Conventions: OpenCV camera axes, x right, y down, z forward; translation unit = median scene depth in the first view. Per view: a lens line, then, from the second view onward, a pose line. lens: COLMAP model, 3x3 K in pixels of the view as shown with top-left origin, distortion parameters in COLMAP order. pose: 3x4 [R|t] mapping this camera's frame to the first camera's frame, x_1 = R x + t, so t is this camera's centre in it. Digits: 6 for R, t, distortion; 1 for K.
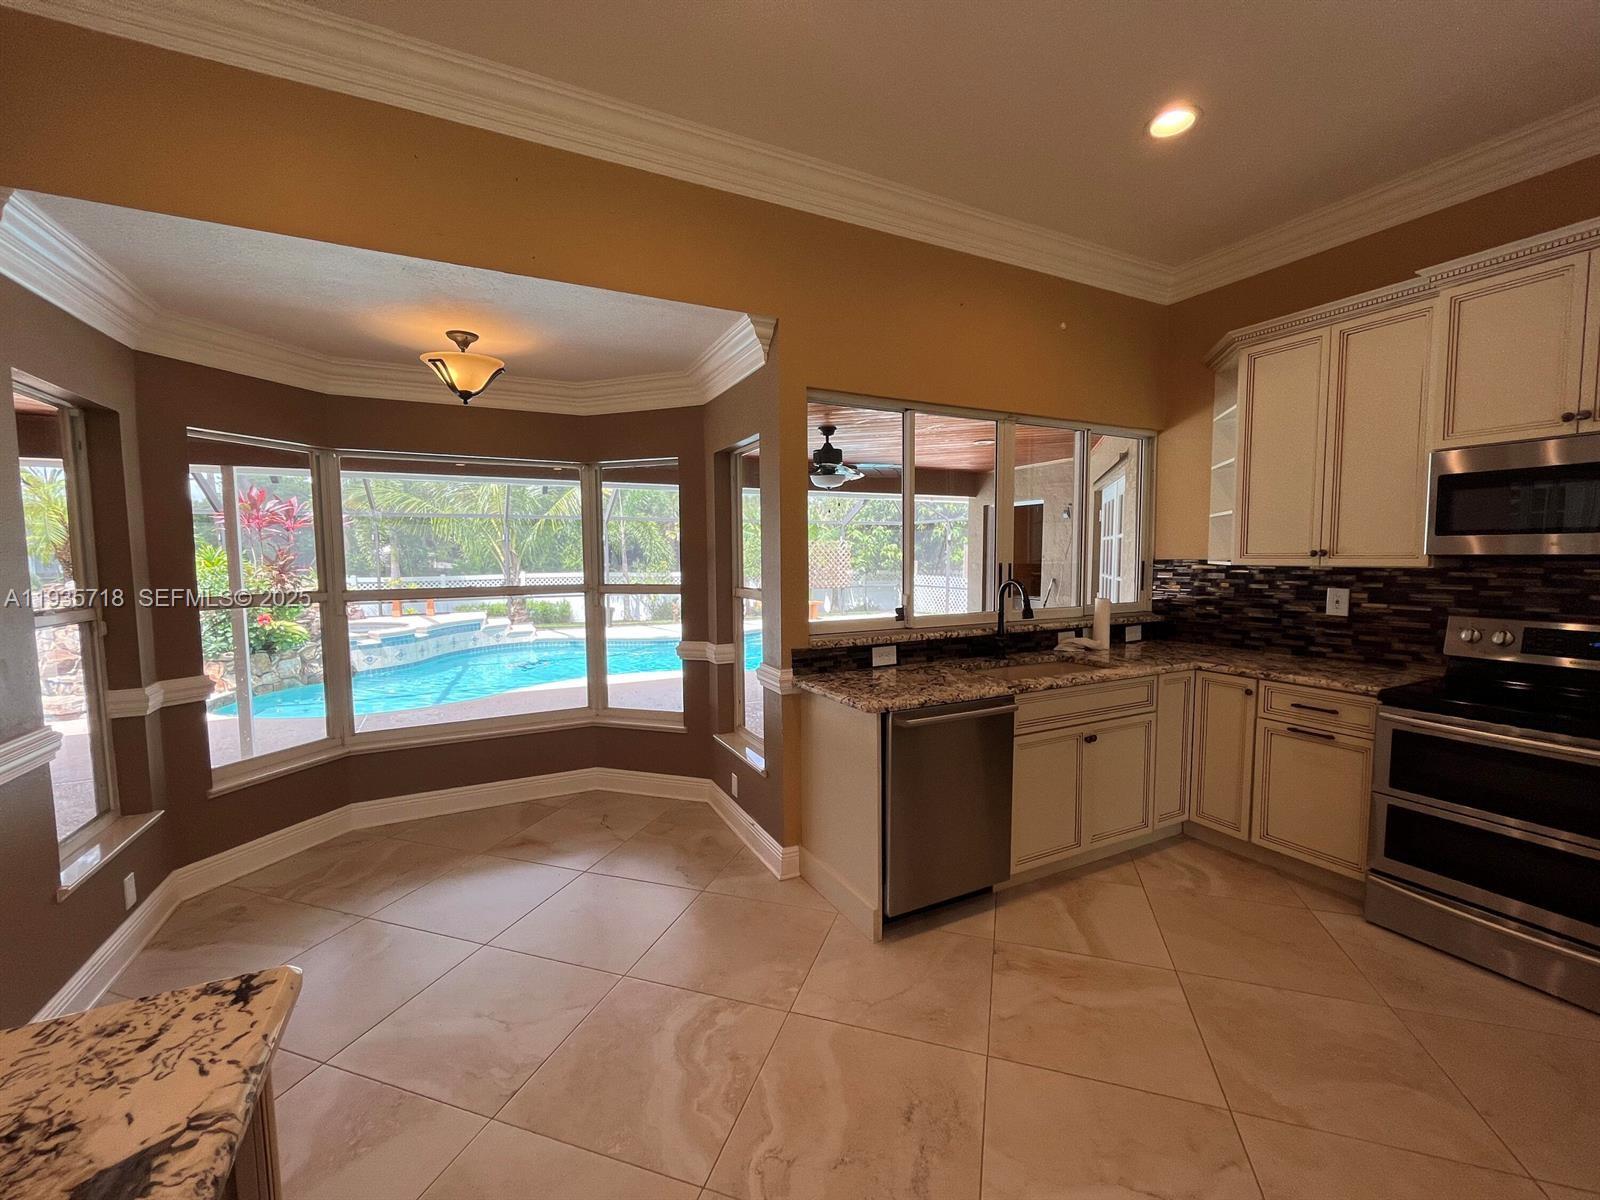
lens RADIAL K [[653.7, 0, 797.5], [0, 653.7, 606.5], [0, 0, 1]] dist [-0.001445, 0.000120]
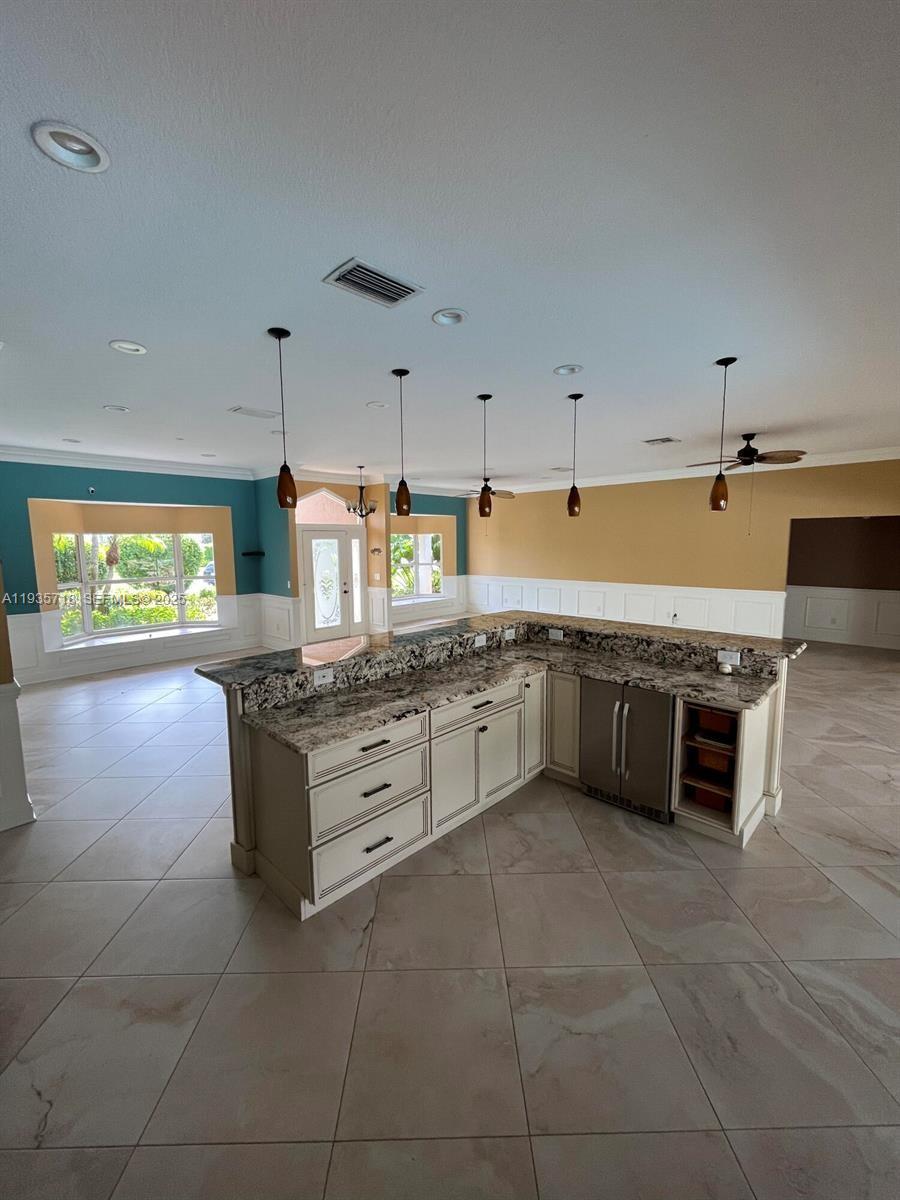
lens RADIAL K [[490.3, 0, 449.8], [0, 490.3, 597.1], [0, 0, 1]] dist [-0.001445, 0.000120]
pose [[-0.945105, 0.055671, -0.321988, 0.728797], [-0.008146, 0.981060, 0.193533, -0.257585], [0.326664, 0.185533, -0.926751, 1.128093]]
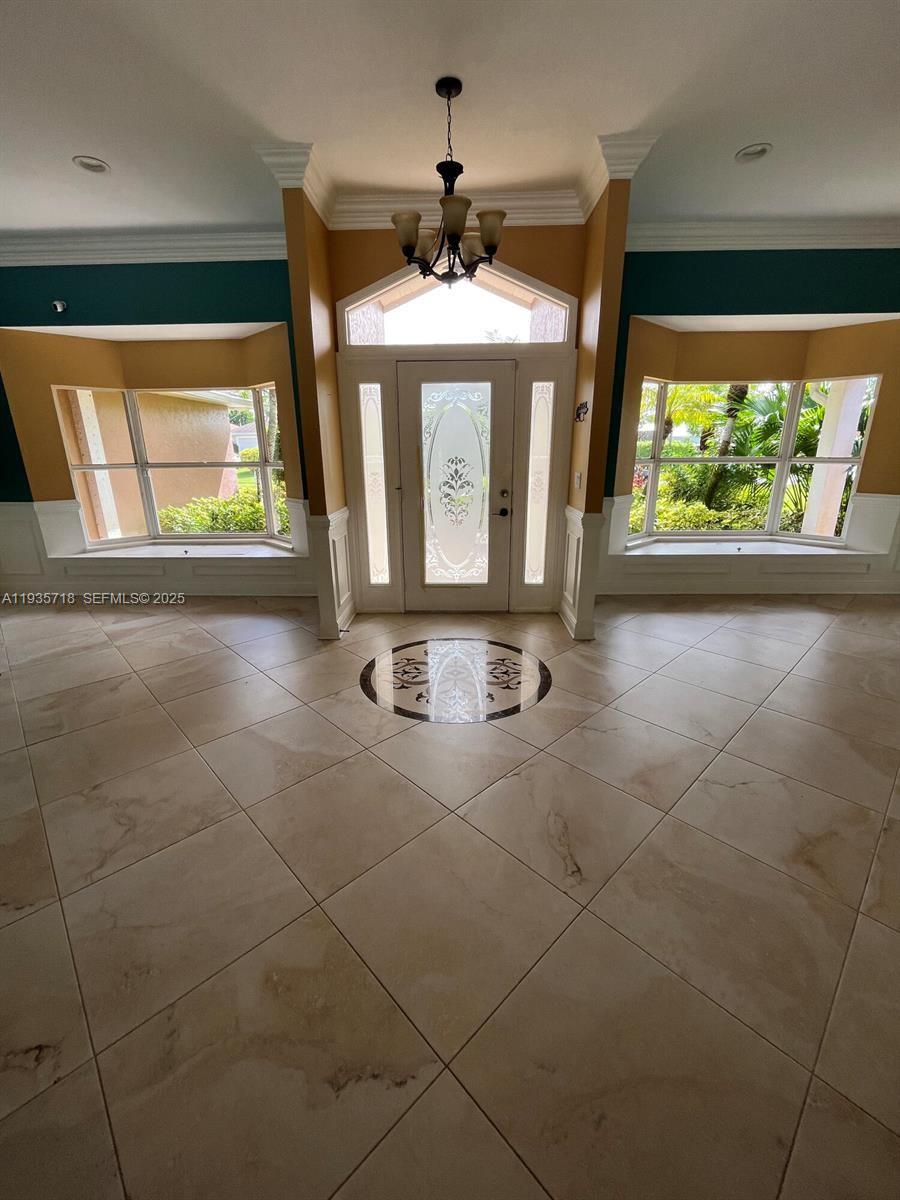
lens RADIAL K [[490.3, 0, 444.8], [0, 490.3, 599.2], [0, 0, 1]] dist [-0.001445, 0.000120]
pose [[-0.873448, -0.128393, 0.469685, -0.409380], [0.056273, 0.931528, 0.359289, 0.124654], [-0.483655, 0.340250, -0.806416, -1.213350]]
